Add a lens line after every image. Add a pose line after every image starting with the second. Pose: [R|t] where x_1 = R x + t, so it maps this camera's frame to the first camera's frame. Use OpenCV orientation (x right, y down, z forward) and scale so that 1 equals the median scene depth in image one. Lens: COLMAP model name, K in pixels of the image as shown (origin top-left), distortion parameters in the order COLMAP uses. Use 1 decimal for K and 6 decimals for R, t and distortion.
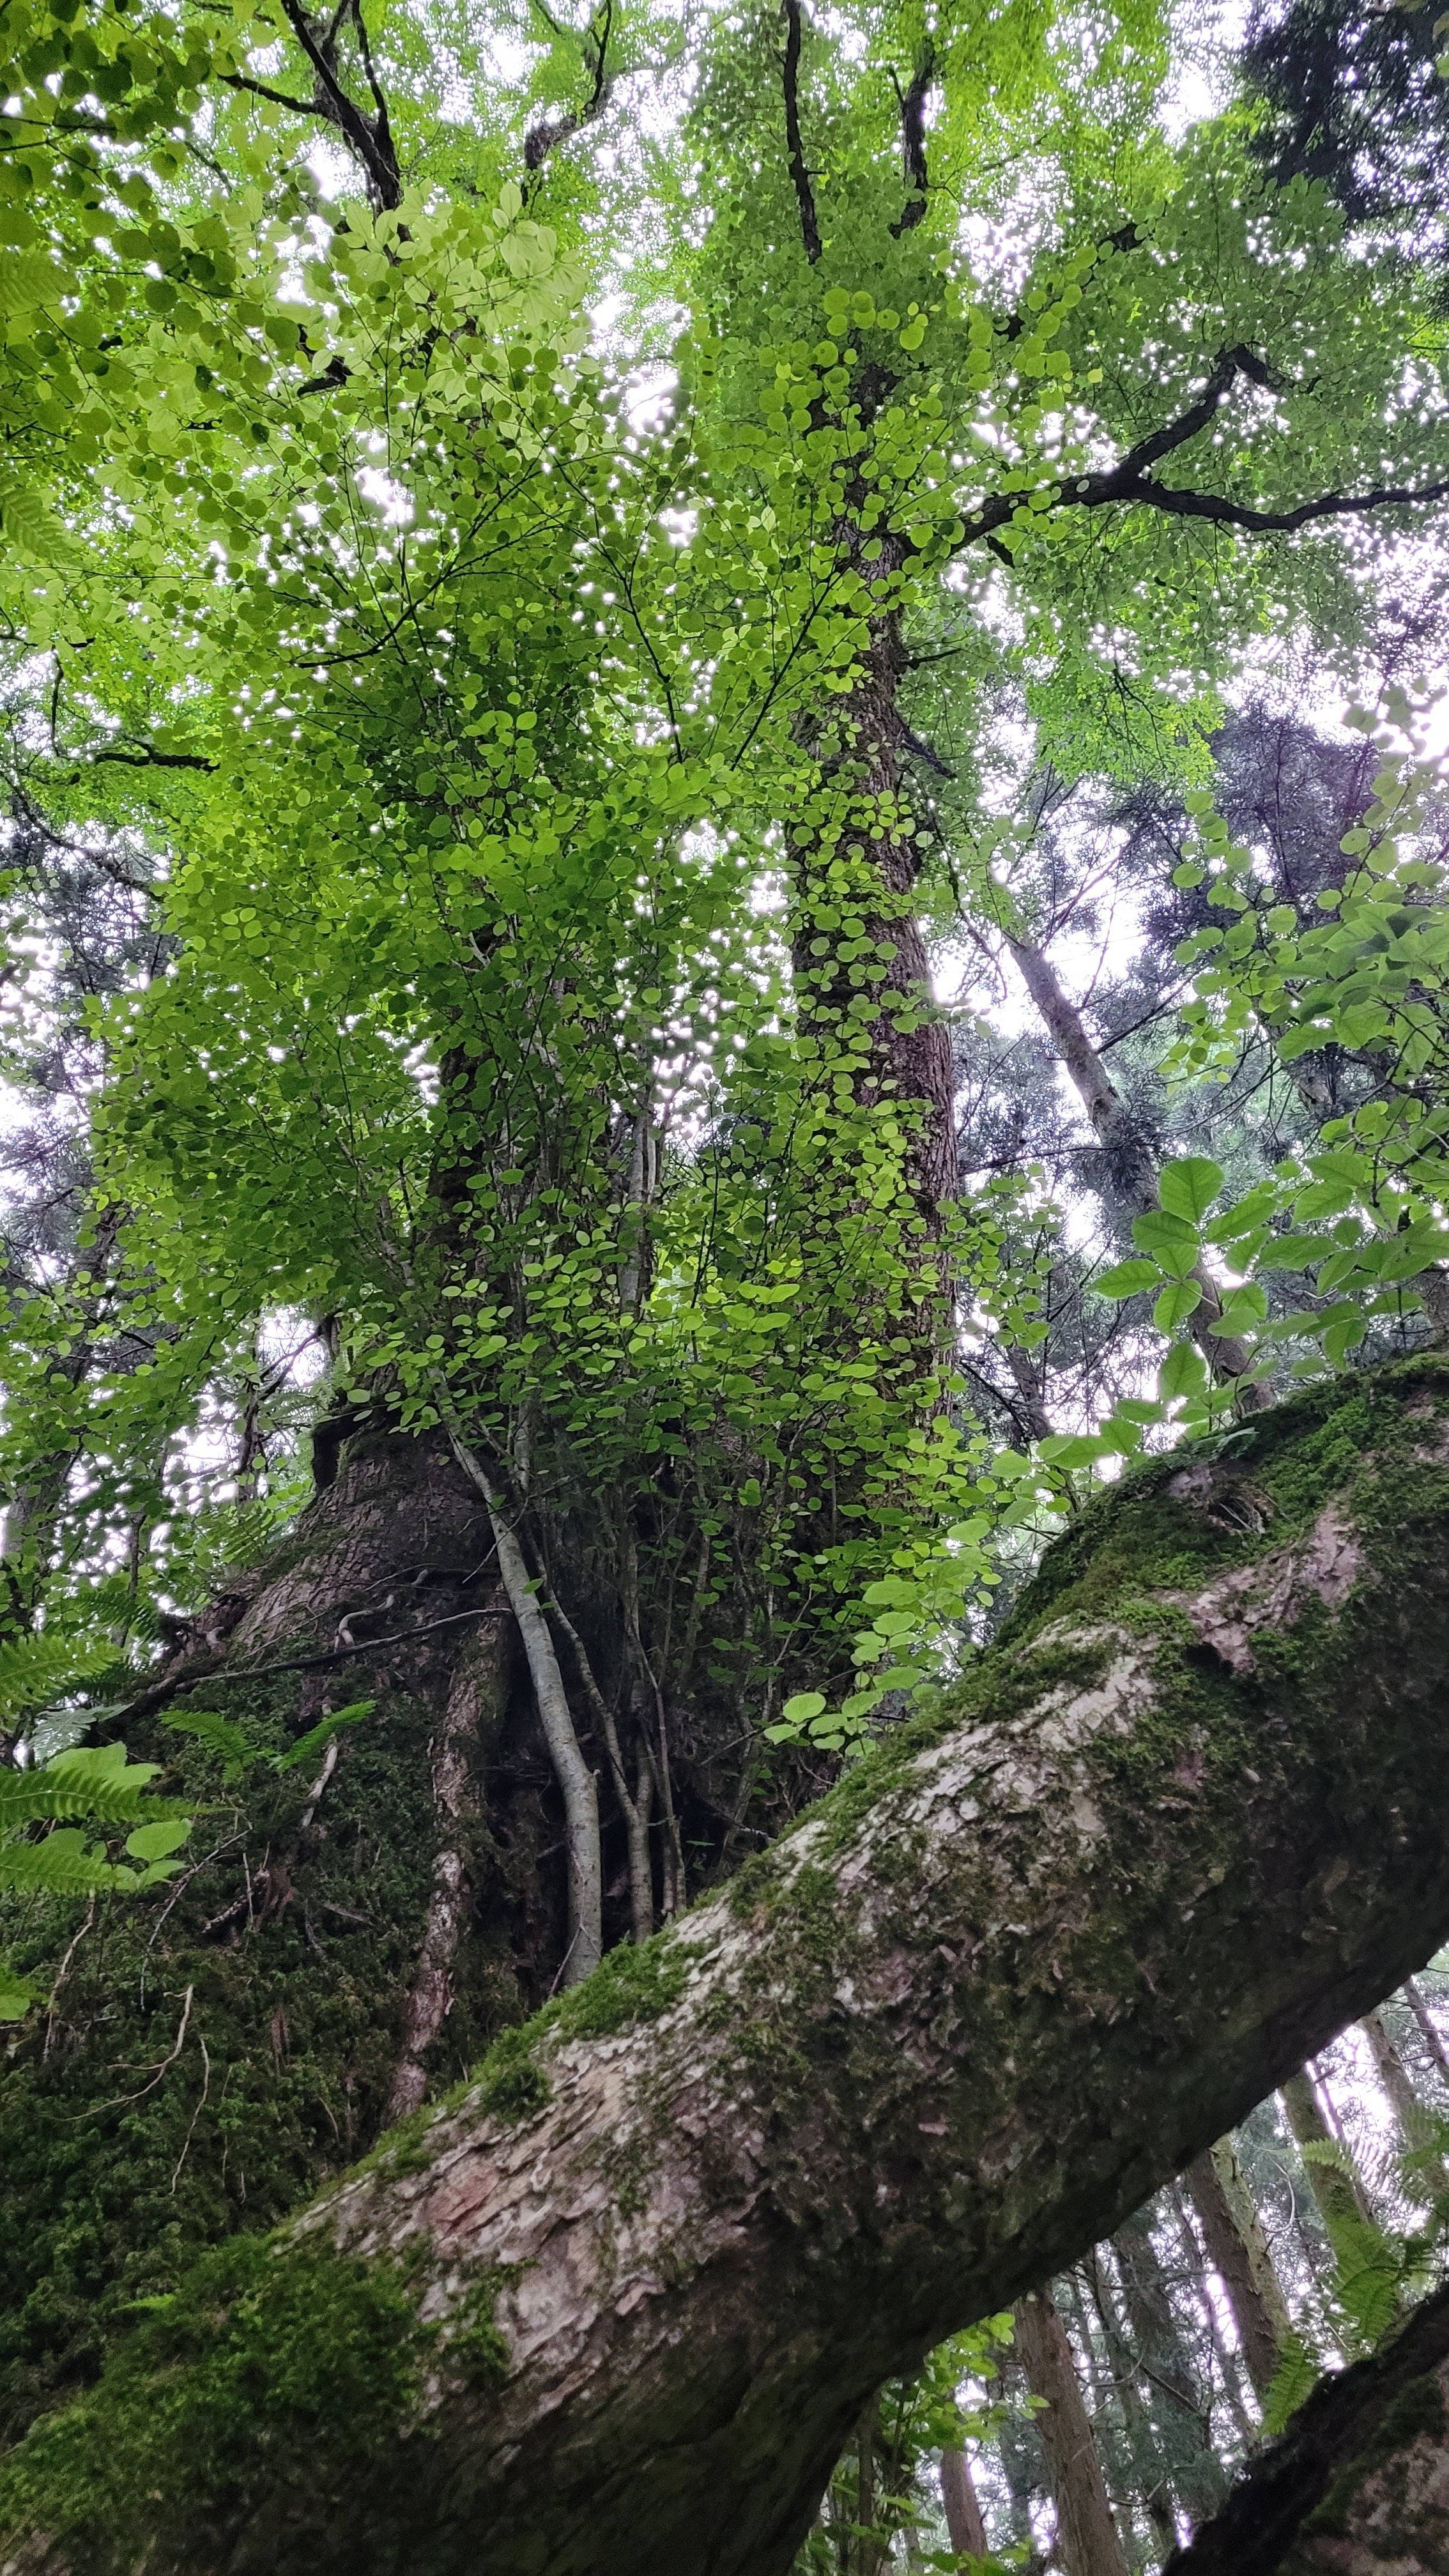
lens RADIAL K [[1967.7, 0, 720.4], [0, 1967.7, 1285.4], [0, 0, 1]] dist [0.009239, 0.001292]
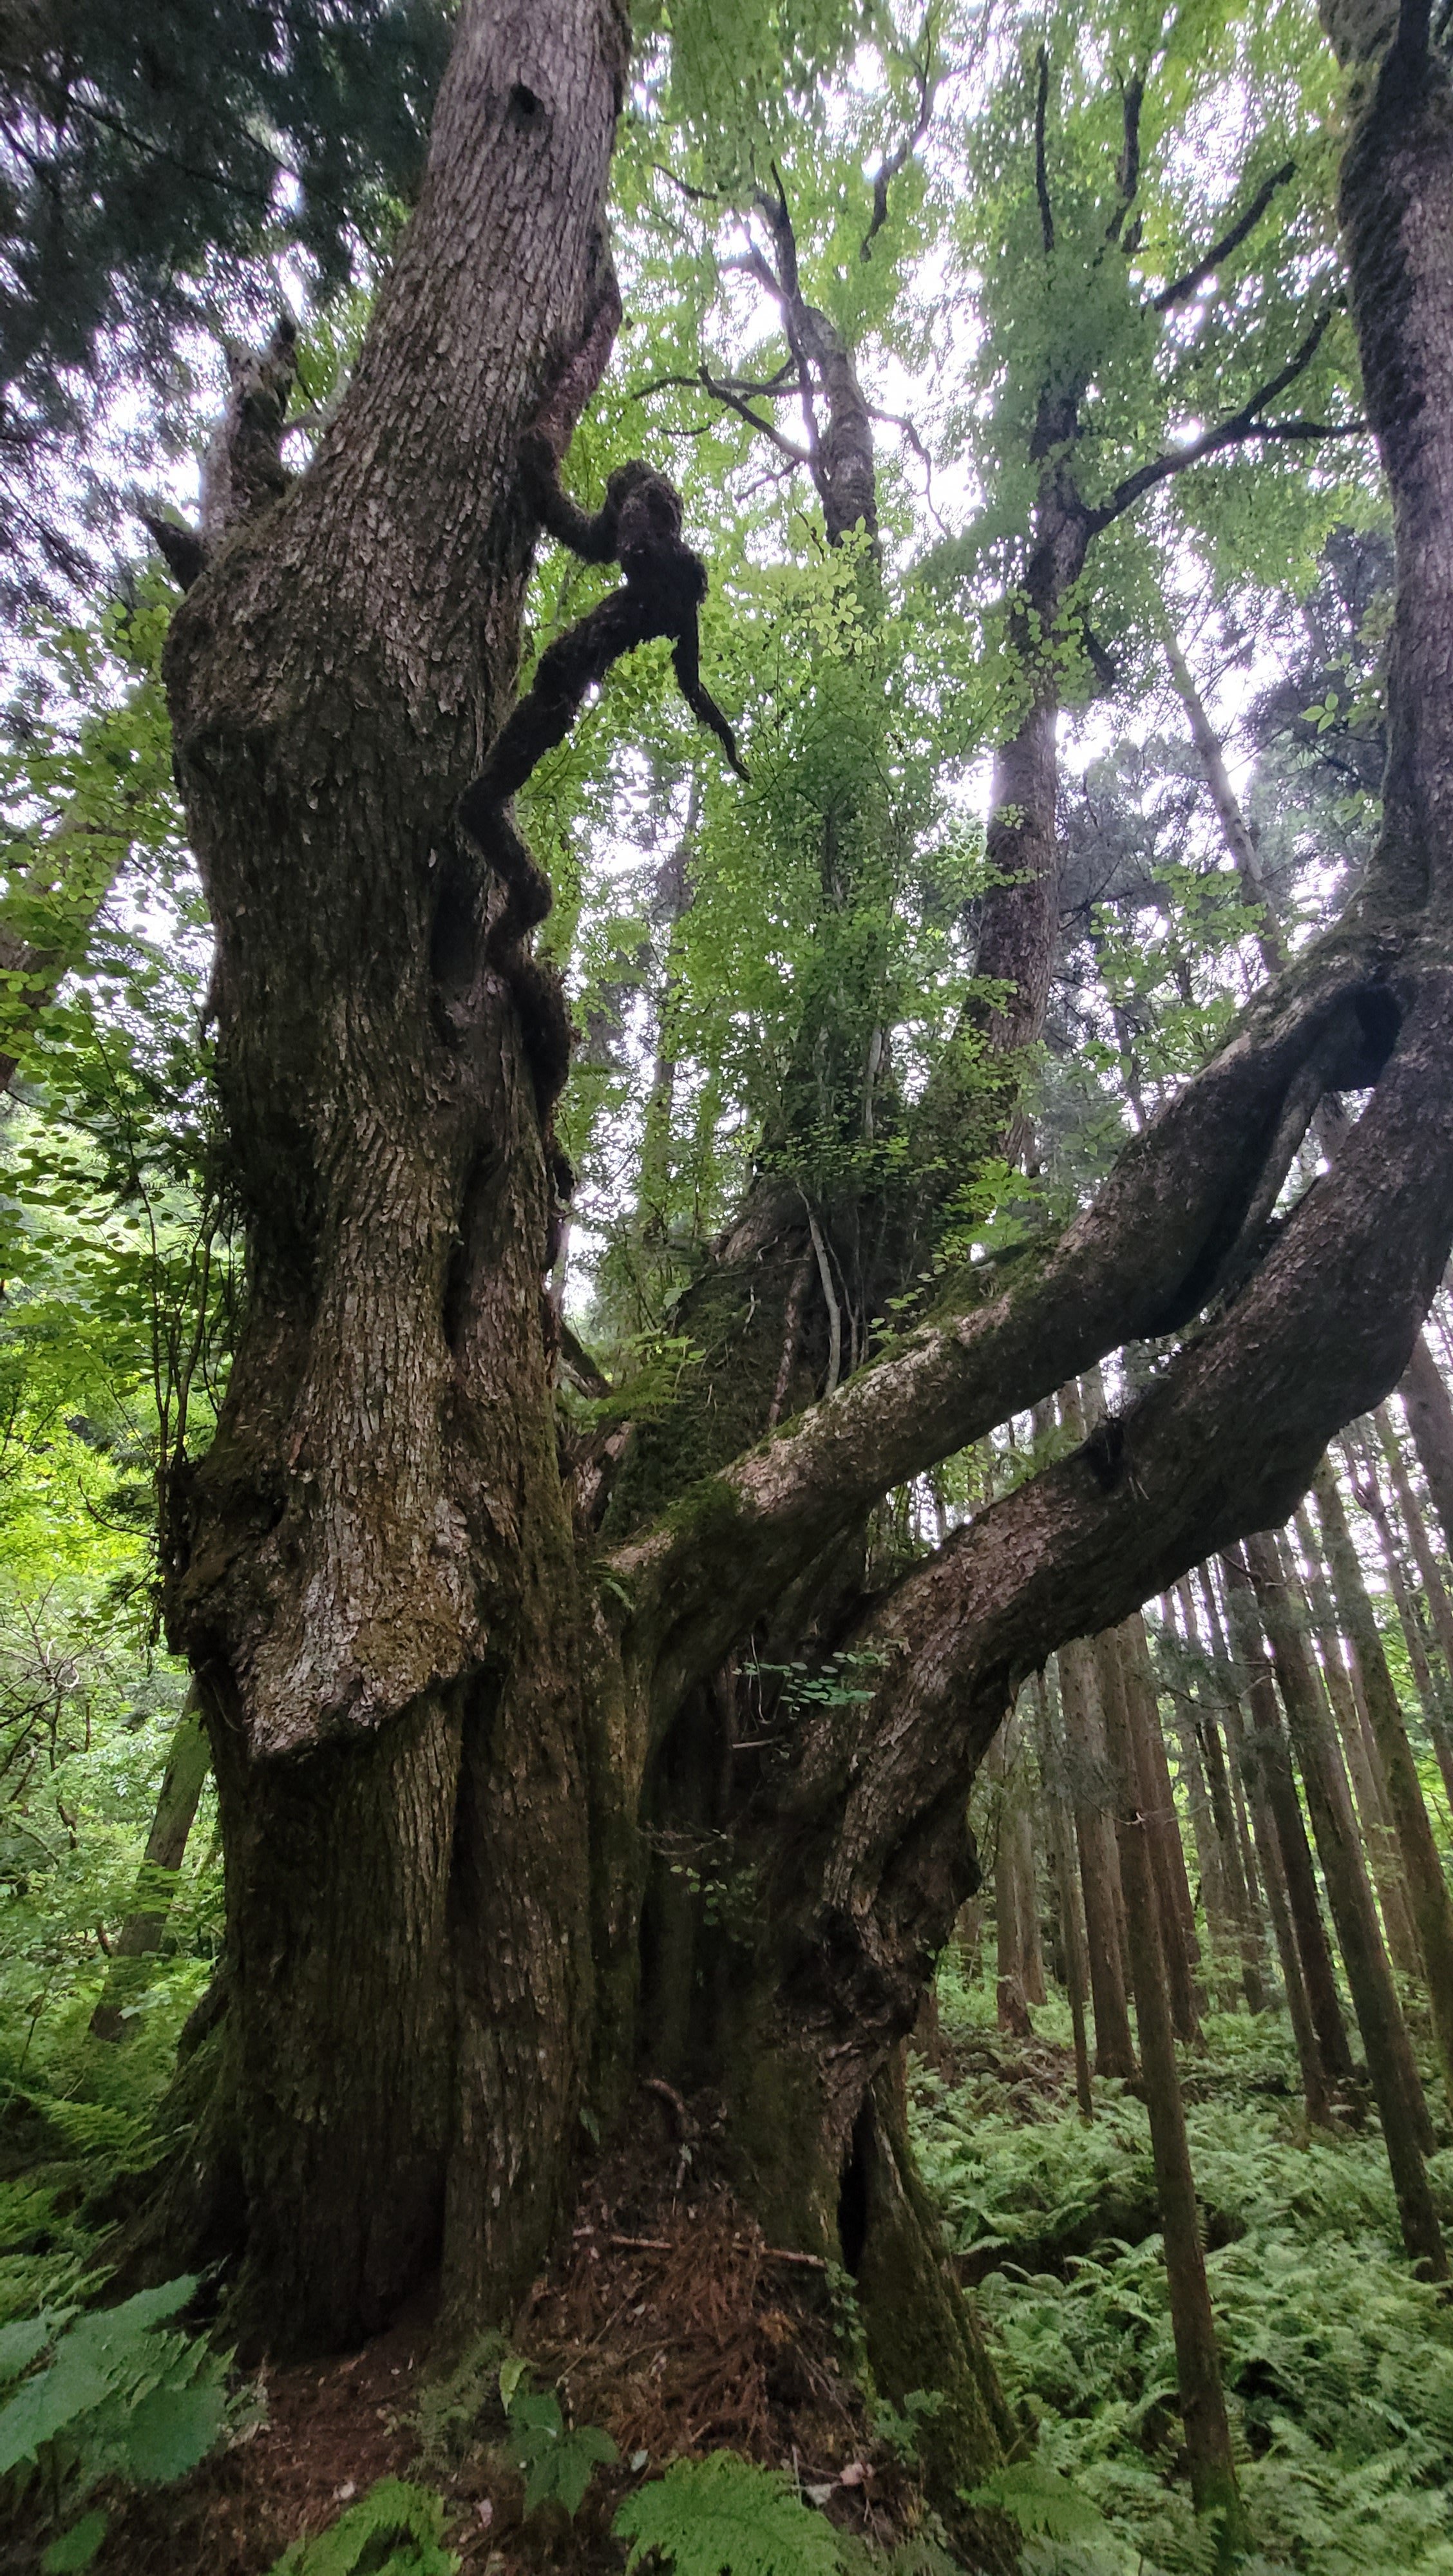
lens RADIAL K [[989.0, 0, 730.5], [0, 989.0, 1290.5], [0, 0, 1]] dist [-0.000791, 0.000002]
pose [[0.963999, 0.020217, -0.265137, 0.220212], [0.073805, 0.937584, 0.339836, -0.382701], [0.255459, -0.347169, 0.902338, -0.514498]]
